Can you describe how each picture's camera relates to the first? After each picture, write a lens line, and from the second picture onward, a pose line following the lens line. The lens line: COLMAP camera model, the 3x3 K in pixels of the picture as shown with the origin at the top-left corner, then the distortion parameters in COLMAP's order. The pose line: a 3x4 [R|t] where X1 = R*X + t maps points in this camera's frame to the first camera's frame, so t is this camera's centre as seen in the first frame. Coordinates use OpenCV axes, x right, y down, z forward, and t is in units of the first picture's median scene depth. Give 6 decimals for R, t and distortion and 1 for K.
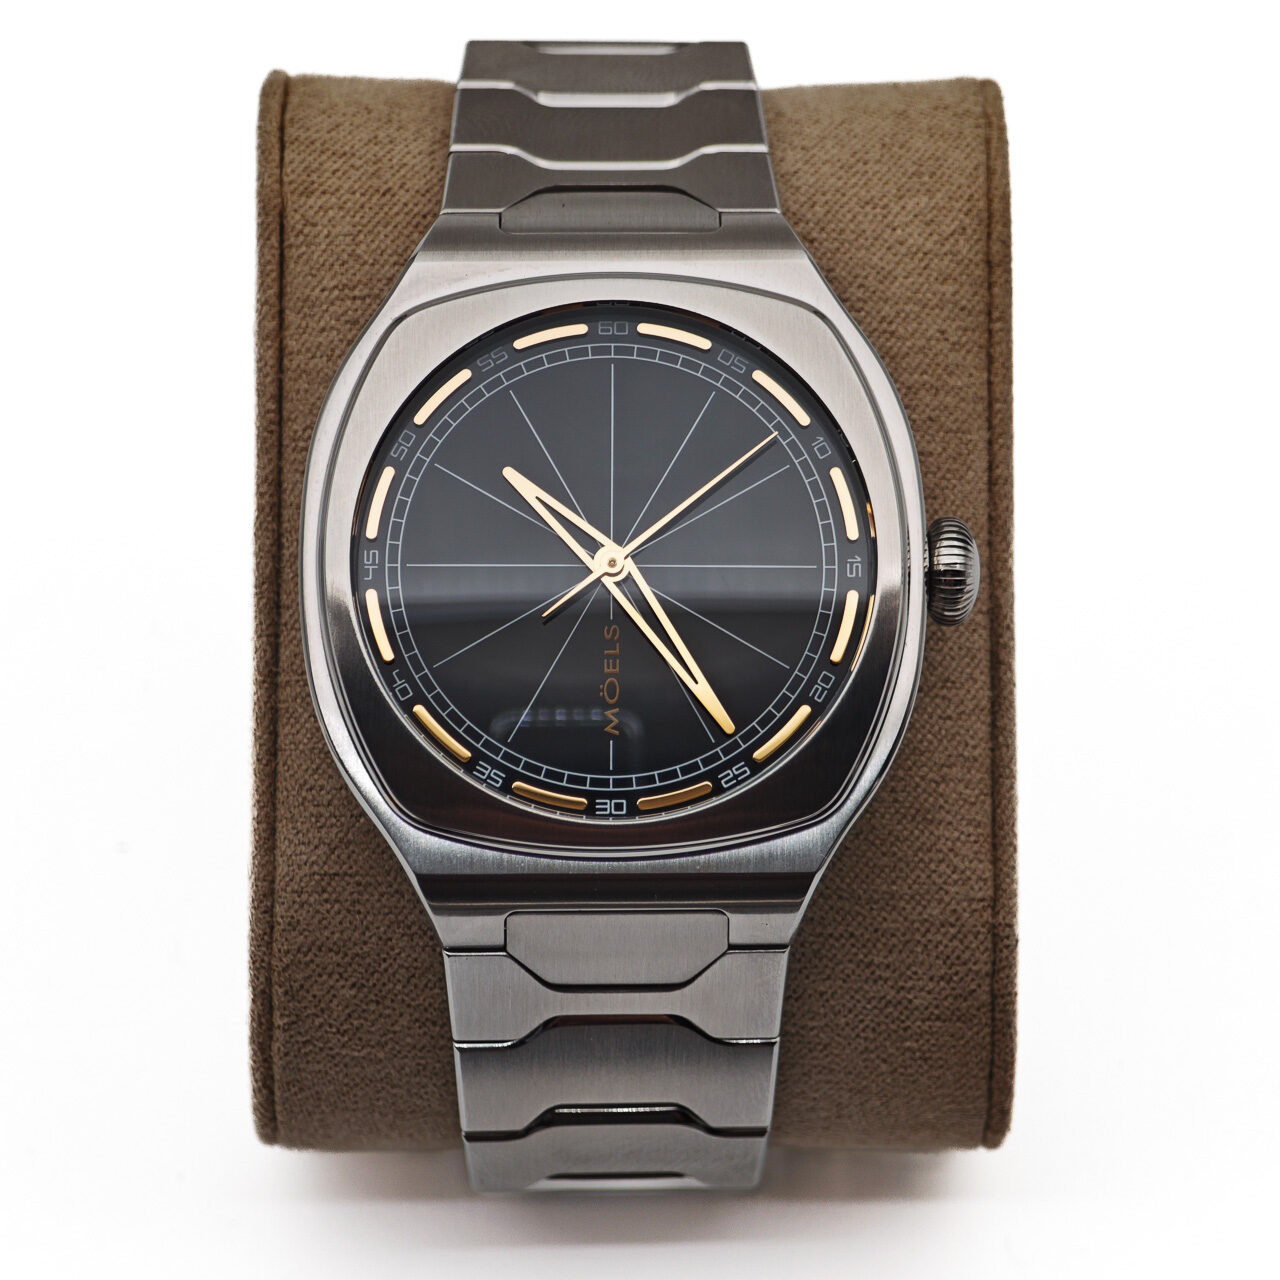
lens RADIAL K [[5804.3, 0, 686.5], [0, 5804.3, 637.6], [0, 0, 1]] dist [0.479276, 11.047083]
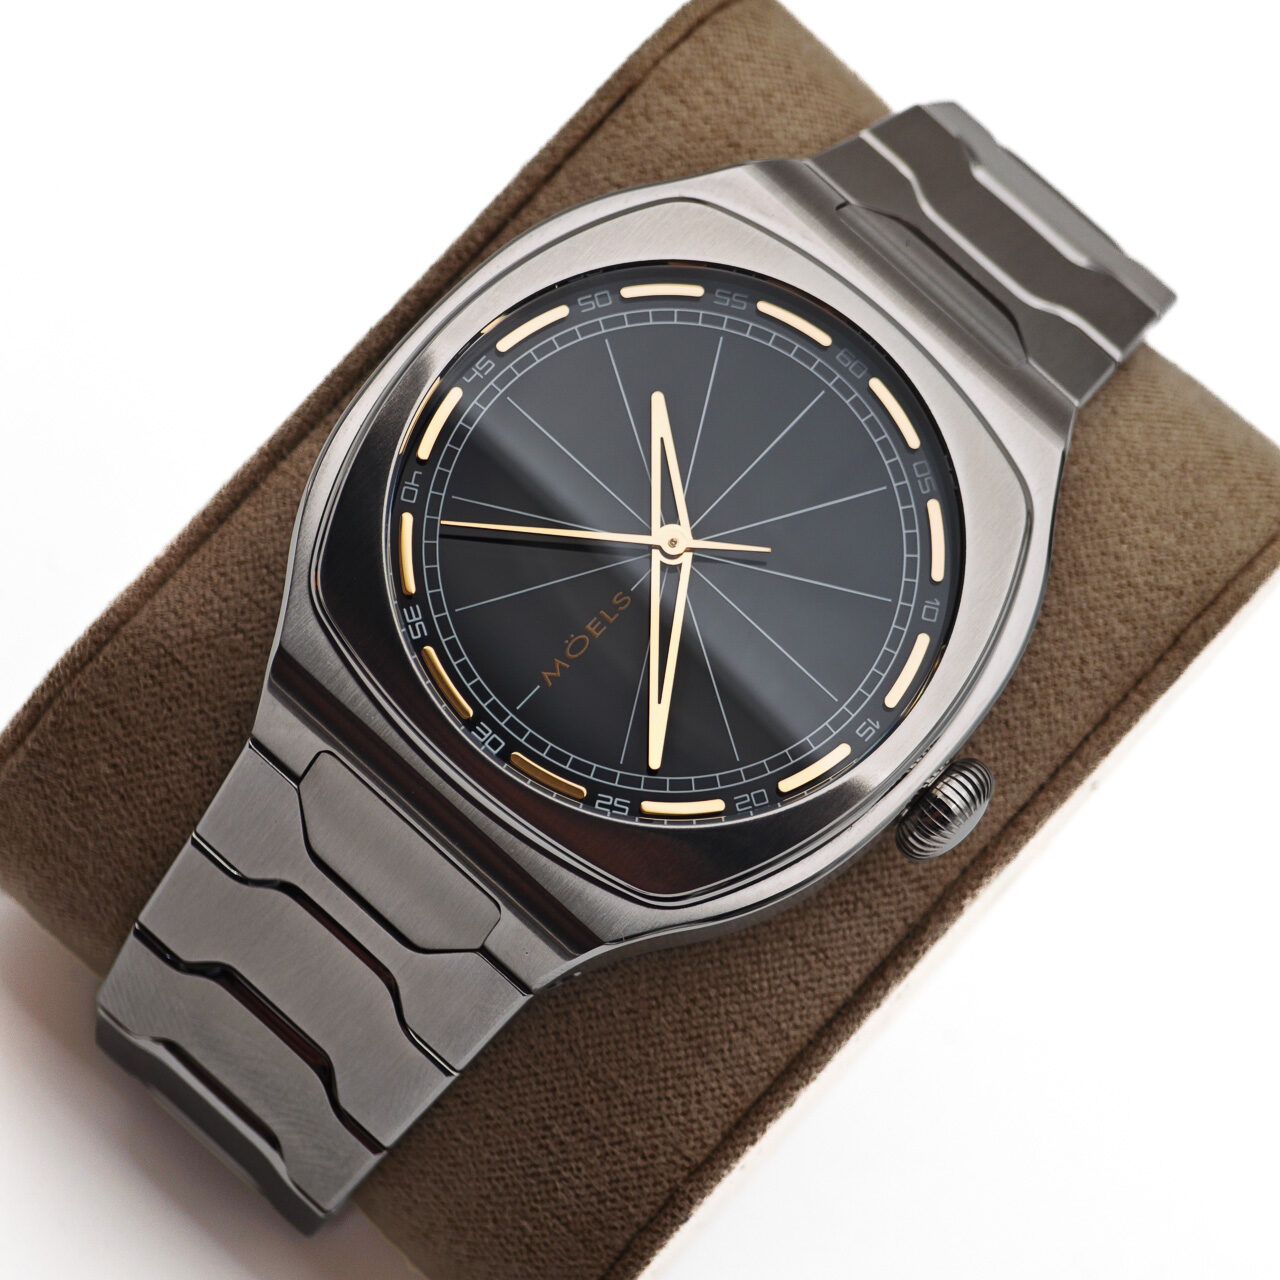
lens RADIAL K [[5804.3, 0, 686.5], [0, 5804.3, 637.6], [0, 0, 1]] dist [0.479276, 11.047083]
pose [[0.741331, 0.661499, -0.113350, 0.099585], [-0.662236, 0.748407, 0.036479, -0.048131], [0.108963, 0.048021, 0.992885, 0.098941]]
